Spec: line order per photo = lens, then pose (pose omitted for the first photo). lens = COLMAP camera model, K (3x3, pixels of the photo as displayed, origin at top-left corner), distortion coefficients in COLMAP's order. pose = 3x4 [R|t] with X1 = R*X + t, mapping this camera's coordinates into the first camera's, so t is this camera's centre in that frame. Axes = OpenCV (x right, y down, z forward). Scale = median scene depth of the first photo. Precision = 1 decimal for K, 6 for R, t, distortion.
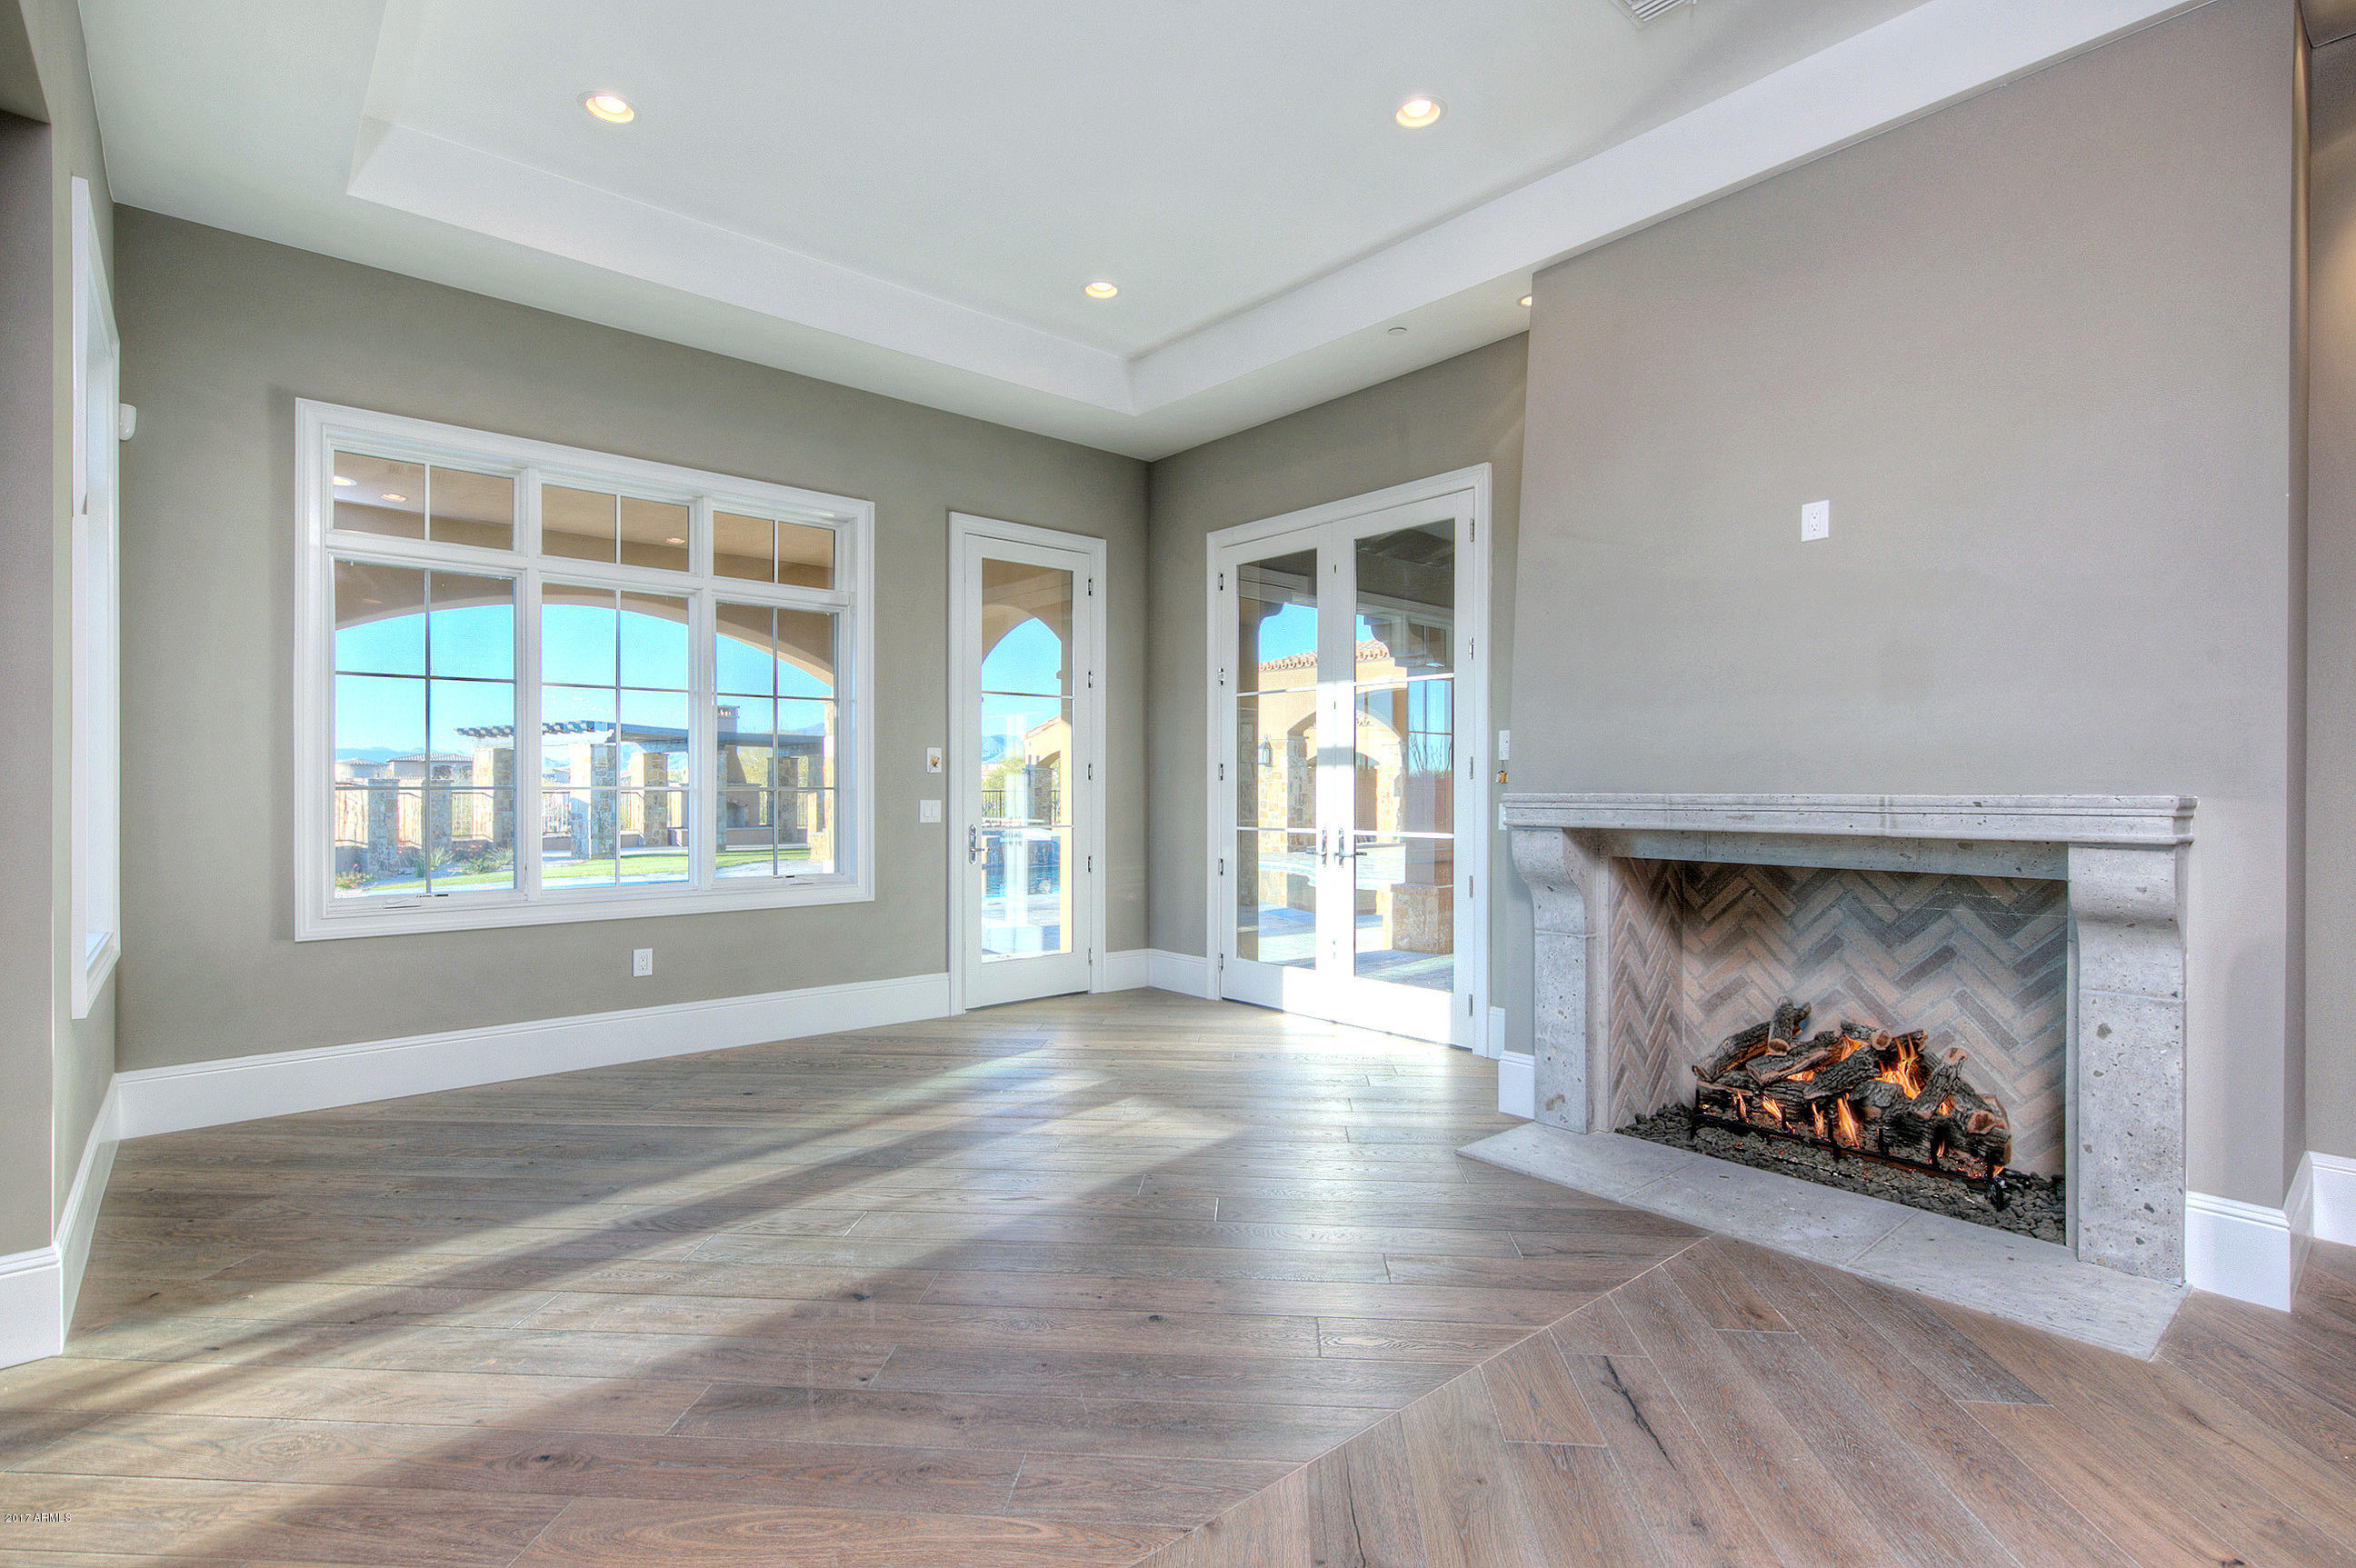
lens RADIAL K [[1133.3, 0, 1191.1], [0, 1133.3, 795.8], [0, 0, 1]] dist [0.019116, -0.010647]
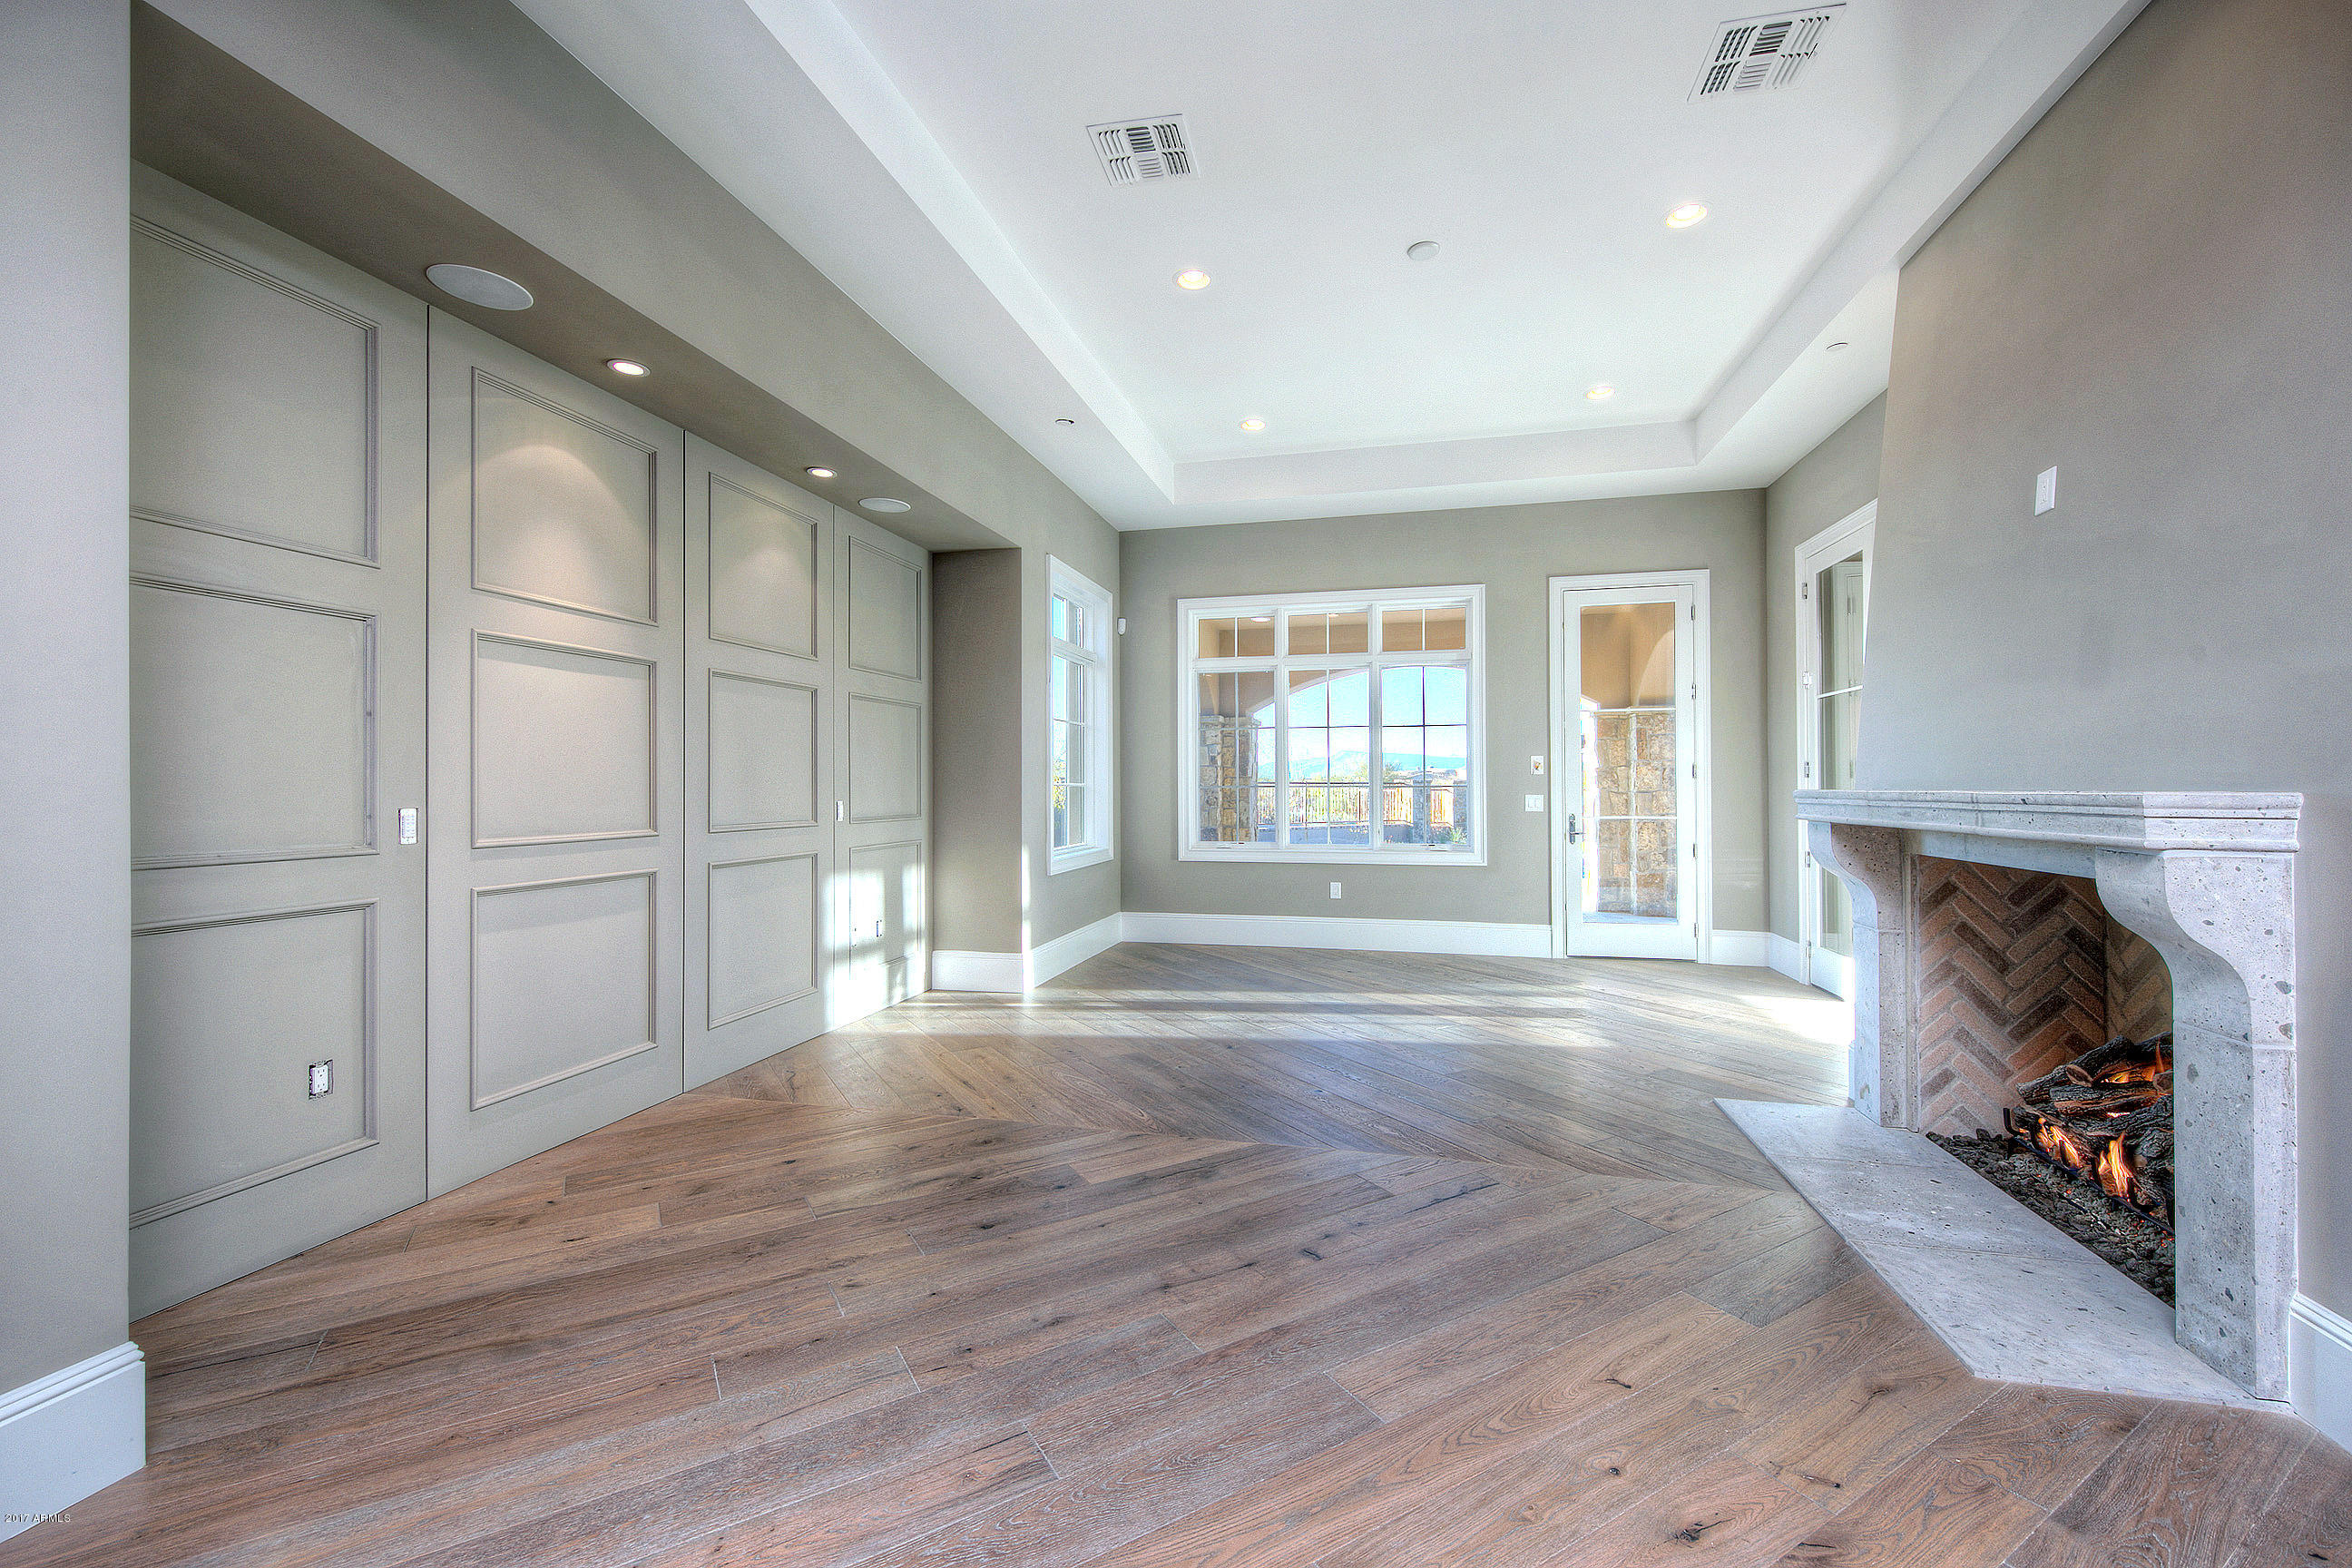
lens RADIAL K [[1021.9, 0, 1176.0], [0, 1021.9, 784.0], [0, 0, 1]] dist [0.000874, -0.000075]
pose [[0.550378, -0.003869, -0.834907, 0.641207], [-0.003665, 0.999968, -0.007050, 0.001072], [0.834908, 0.006940, 0.550346, -0.024412]]
